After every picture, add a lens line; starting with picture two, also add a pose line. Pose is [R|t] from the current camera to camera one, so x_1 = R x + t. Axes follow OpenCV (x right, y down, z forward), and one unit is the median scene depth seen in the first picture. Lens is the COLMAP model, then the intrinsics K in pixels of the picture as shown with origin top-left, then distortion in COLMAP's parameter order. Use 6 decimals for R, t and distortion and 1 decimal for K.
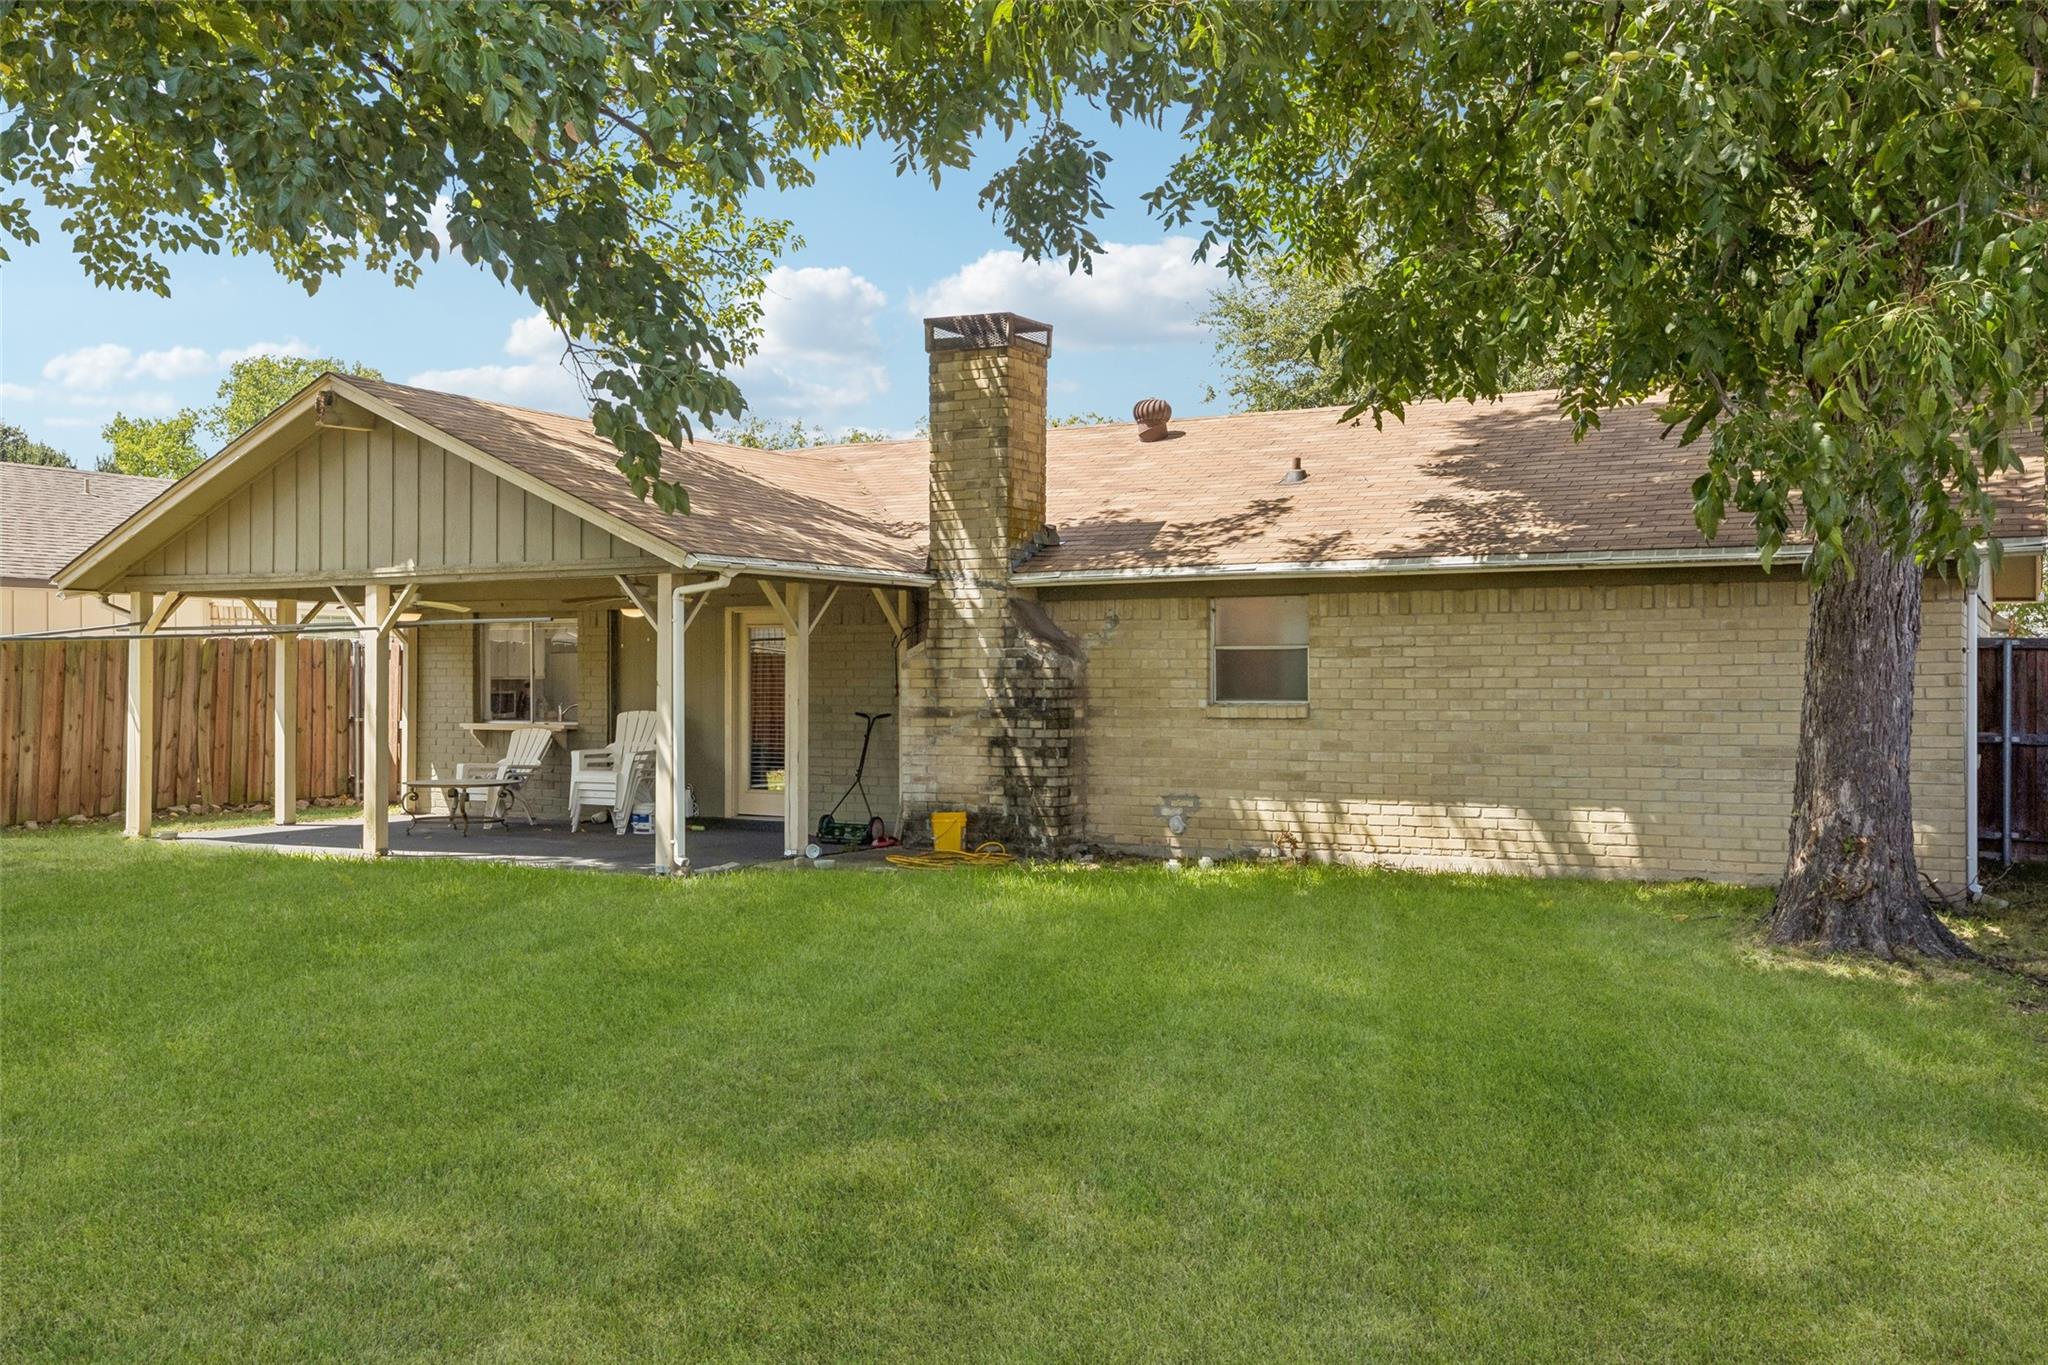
lens RADIAL K [[1819.8, 0, 1022.5], [0, 1819.8, 692.8], [0, 0, 1]] dist [-0.023195, 0.074725]
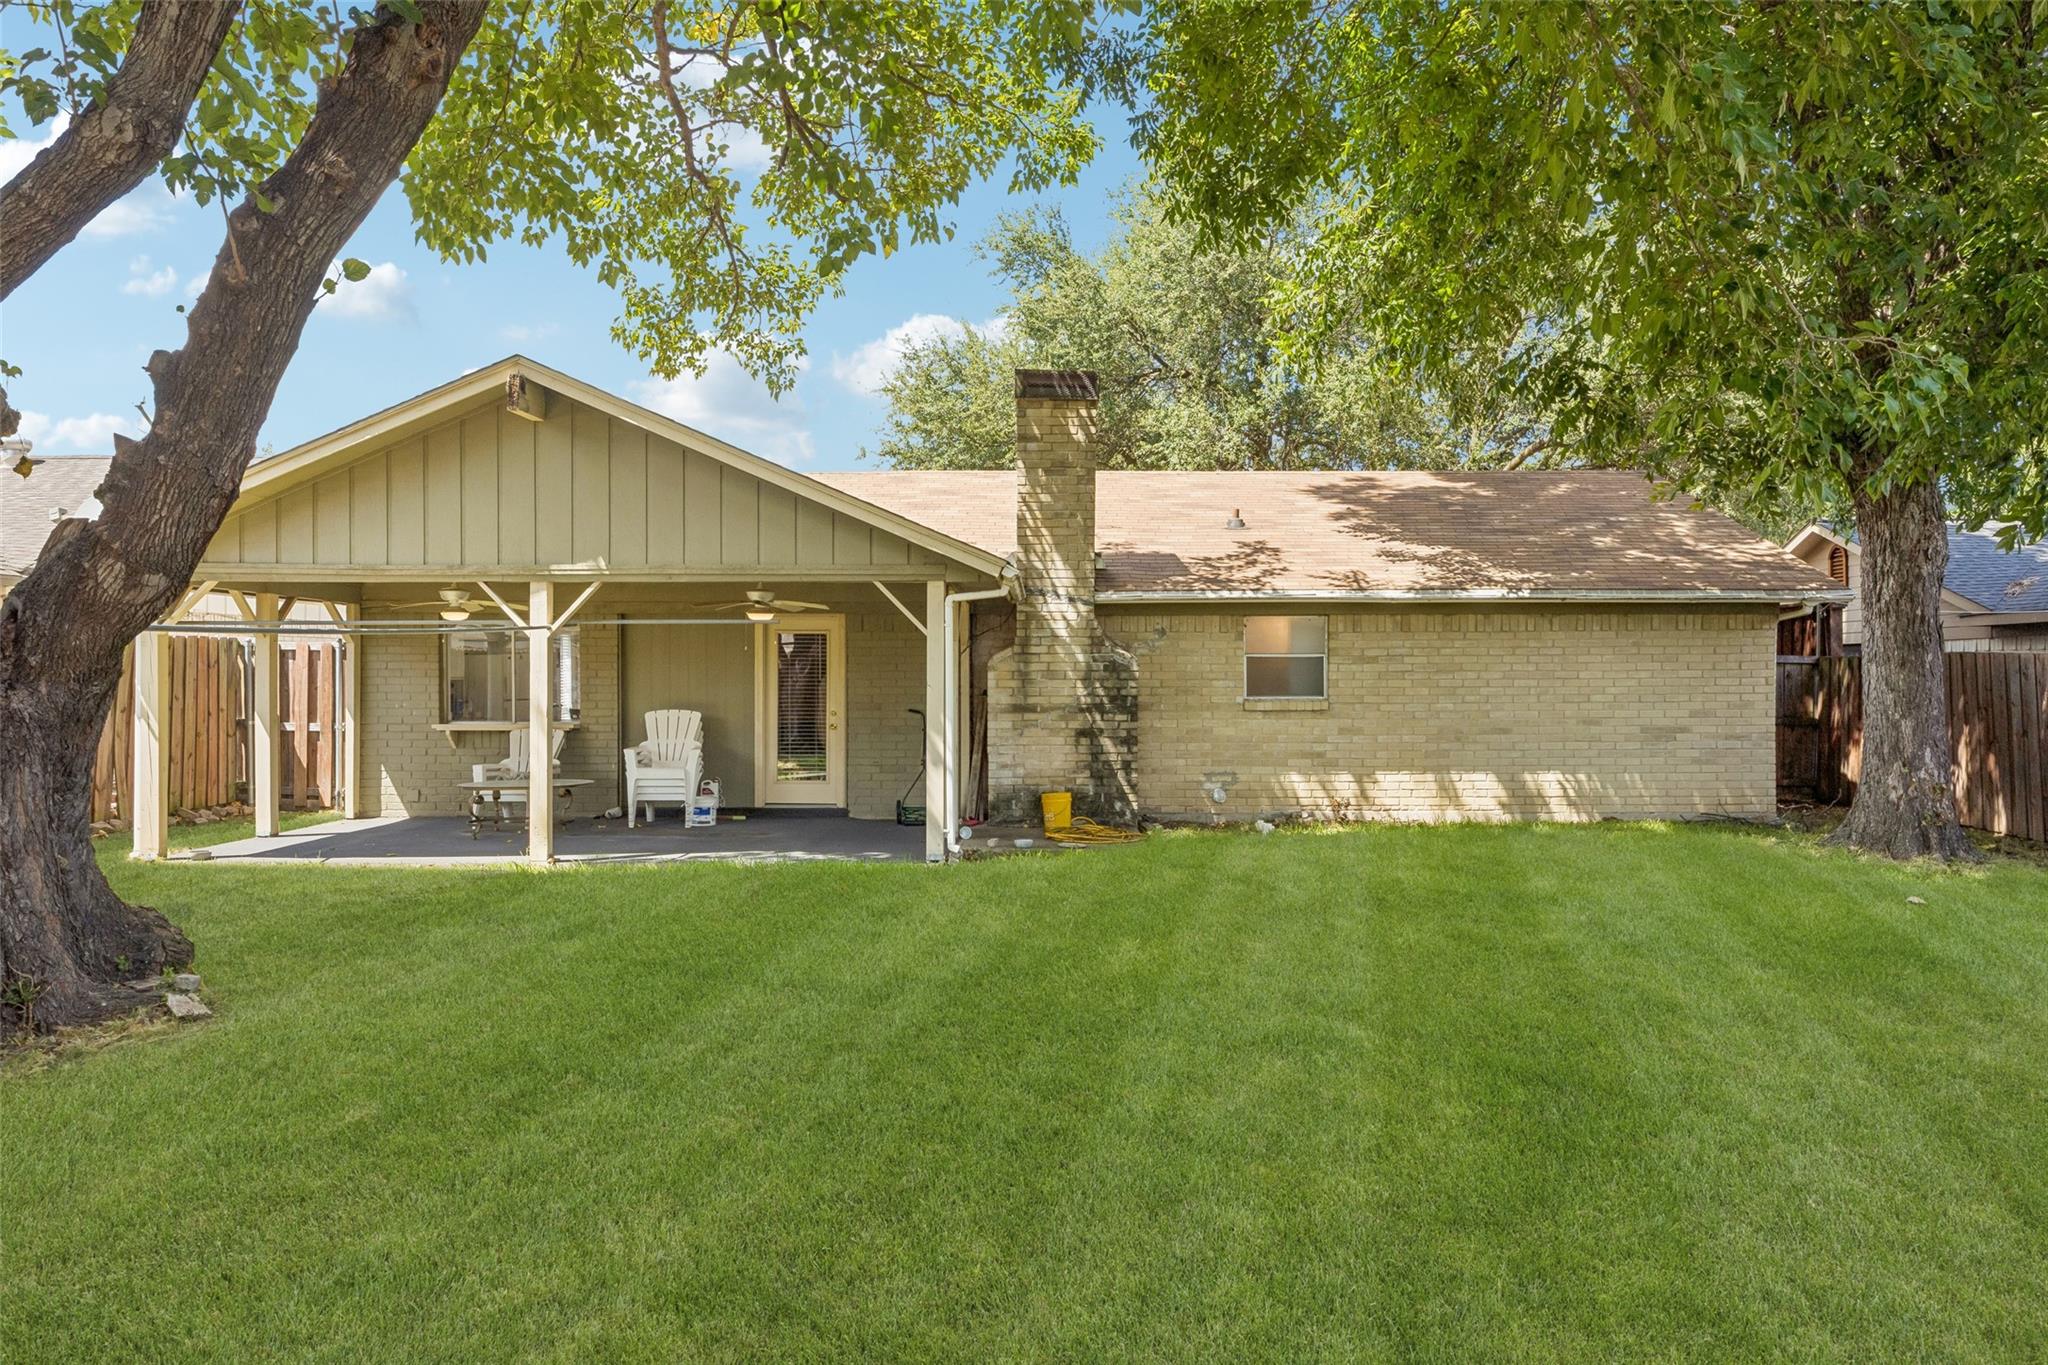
lens RADIAL K [[1382.1, 0, 1027.0], [0, 1382.1, 685.5], [0, 0, 1]] dist [-0.005691, 0.001247]
pose [[0.873977, -0.001611, 0.485965, -0.489601], [0.003424, 0.999990, -0.002843, -0.001490], [-0.485955, 0.004149, 0.873974, 0.229822]]
